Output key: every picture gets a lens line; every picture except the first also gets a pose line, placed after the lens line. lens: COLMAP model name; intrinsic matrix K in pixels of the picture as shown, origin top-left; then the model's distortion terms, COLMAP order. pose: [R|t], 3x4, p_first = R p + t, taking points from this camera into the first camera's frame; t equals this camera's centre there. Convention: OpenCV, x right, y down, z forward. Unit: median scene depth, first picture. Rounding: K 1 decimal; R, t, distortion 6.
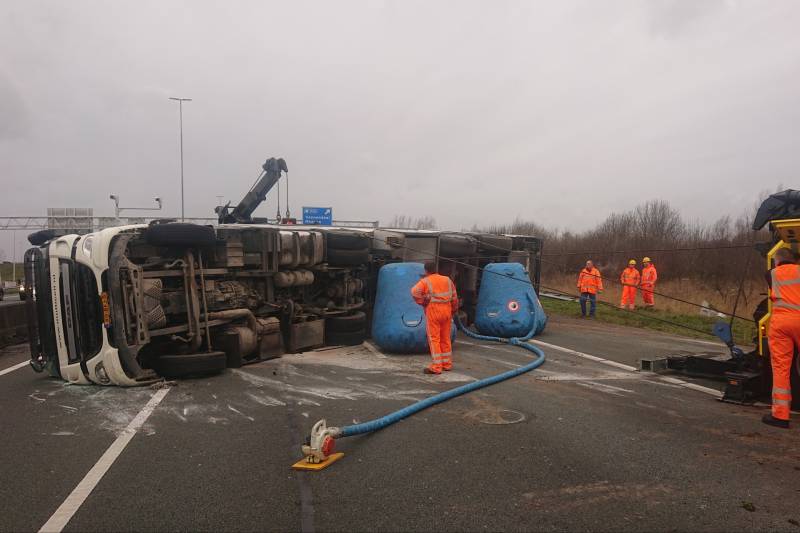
lens RADIAL K [[583.0, 0, 450.0], [0, 583.0, 264.3], [0, 0, 1]] dist [0.296995, -0.452537]
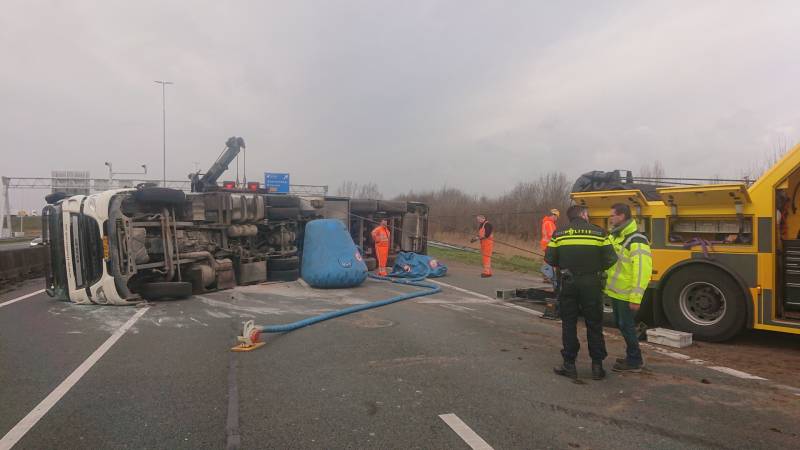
lens RADIAL K [[502.9, 0, 400.0], [0, 502.9, 225.0], [0, 0, 1]] dist [0.124464, -0.146446]
pose [[0.999821, 0.013437, 0.013288, 0.087408], [-0.013488, 0.999902, 0.003708, 0.004506], [-0.013237, -0.003887, 0.999905, -0.173216]]
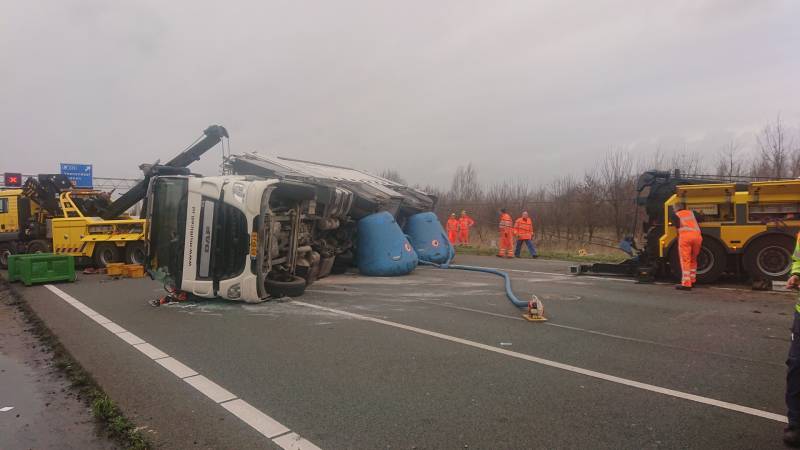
lens RADIAL K [[502.9, 0, 400.0], [0, 502.9, 225.0], [0, 0, 1]] dist [0.124464, -0.146446]
pose [[0.919955, -0.010395, 0.391885, -0.626906], [0.007187, 0.999928, 0.009653, 0.021696], [-0.391957, -0.006064, 0.919963, -0.124361]]
